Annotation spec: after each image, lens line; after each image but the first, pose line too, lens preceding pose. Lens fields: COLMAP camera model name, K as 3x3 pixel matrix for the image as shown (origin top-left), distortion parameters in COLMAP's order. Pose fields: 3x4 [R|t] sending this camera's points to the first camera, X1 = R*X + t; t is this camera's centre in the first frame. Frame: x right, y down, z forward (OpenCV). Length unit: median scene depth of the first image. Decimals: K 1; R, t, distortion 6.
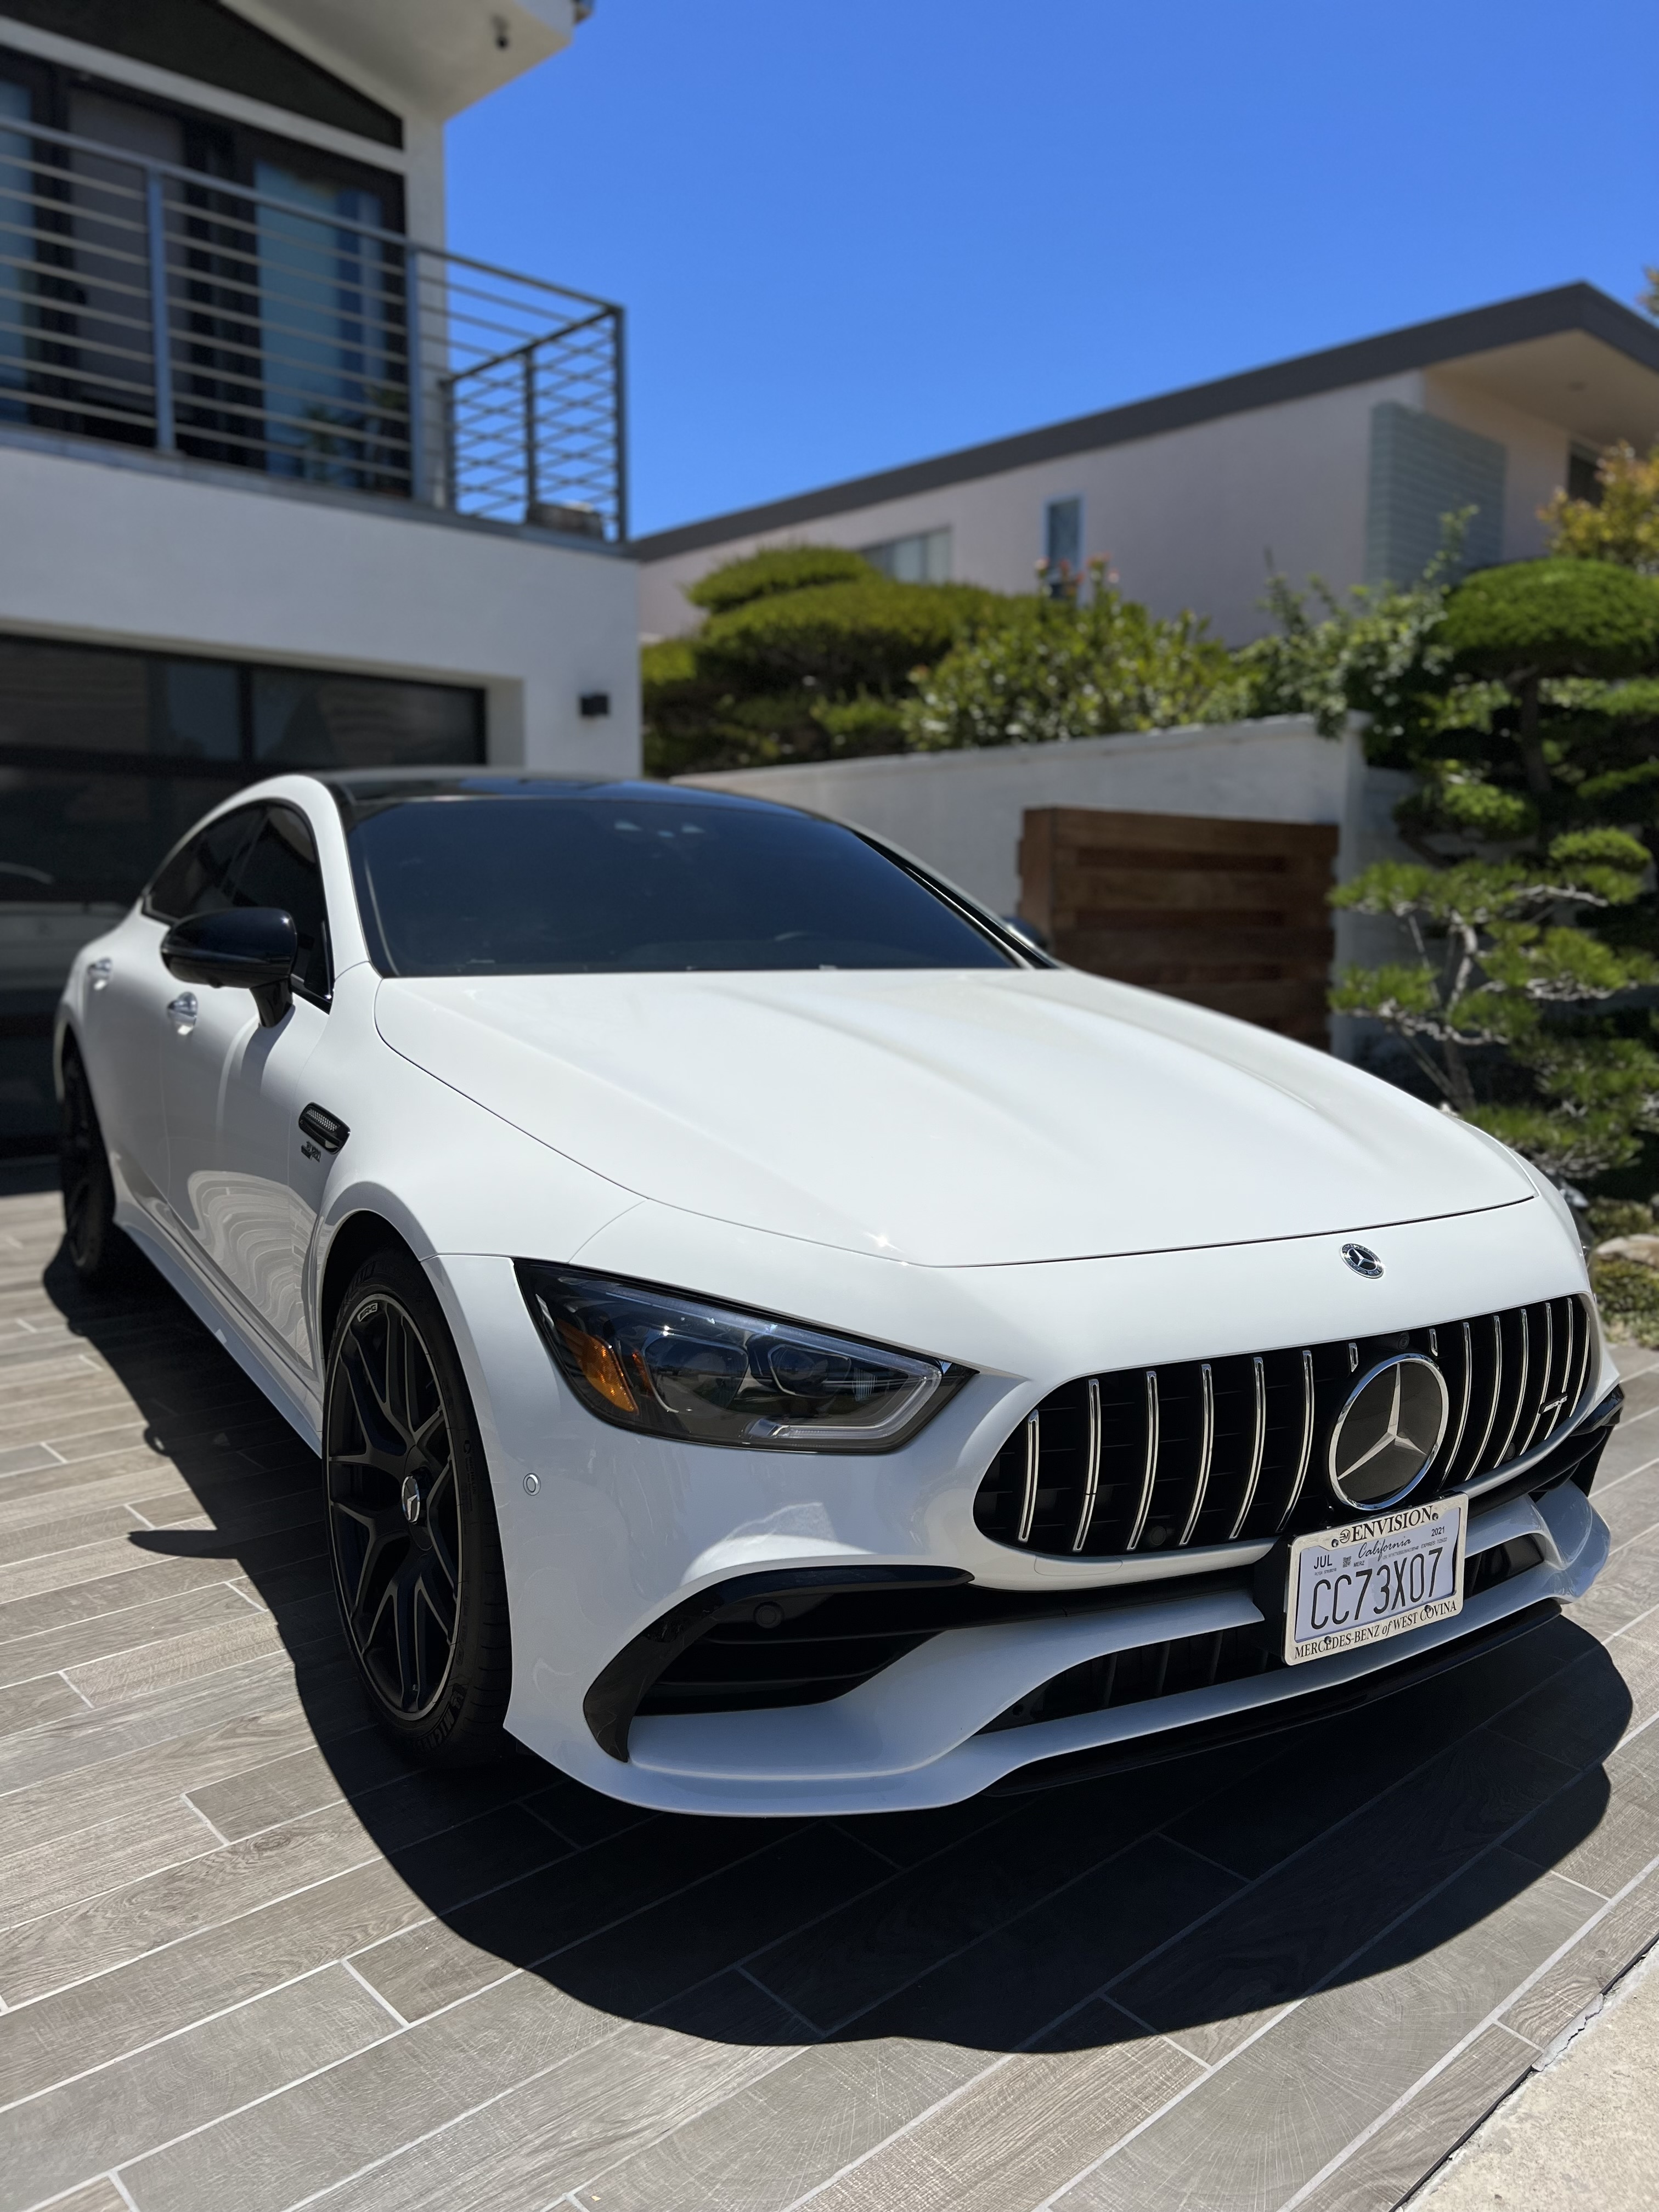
lens RADIAL K [[1583.5, 0, 831.4], [0, 1583.5, 1148.7], [0, 0, 1]] dist [0.001579, -0.001899]
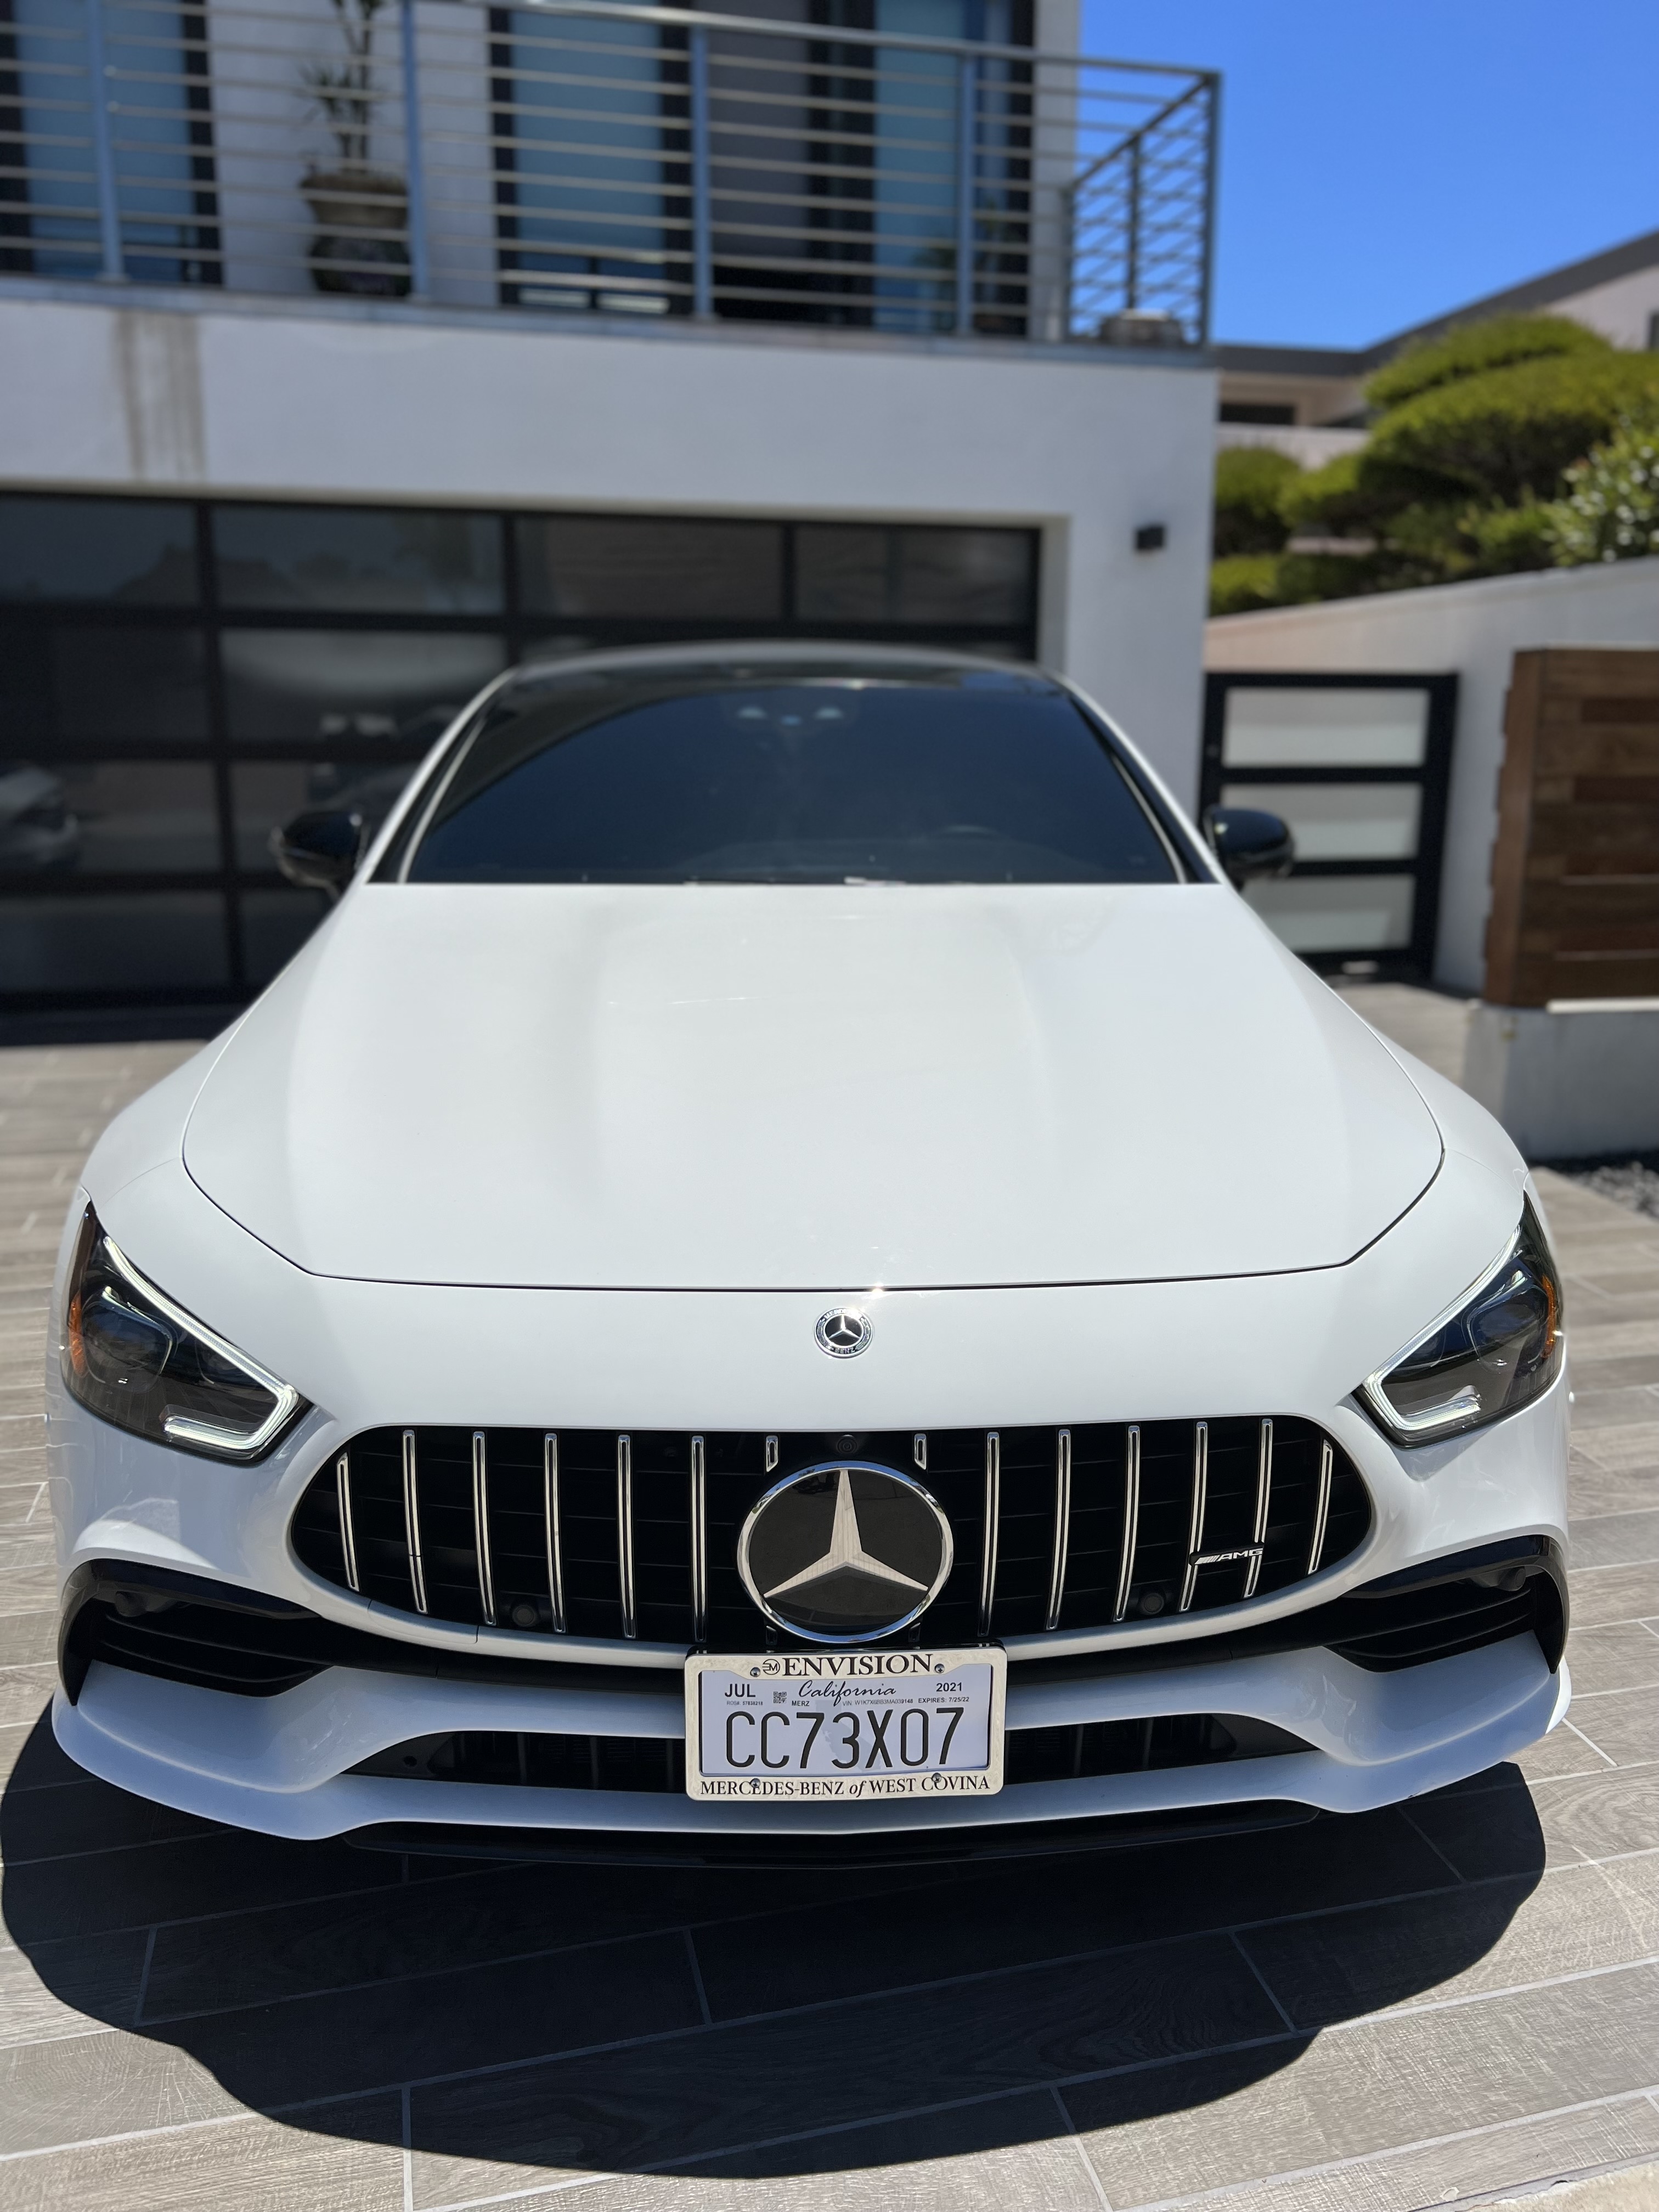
lens RADIAL K [[1597.7, 0, 770.9], [0, 1597.7, 1134.4], [0, 0, 1]] dist [0.003872, 0.002560]
pose [[0.884198, 0.103308, -0.455546, 0.183434], [-0.062152, 0.992585, 0.104462, -0.030473], [0.462960, -0.064052, 0.884062, 0.081010]]
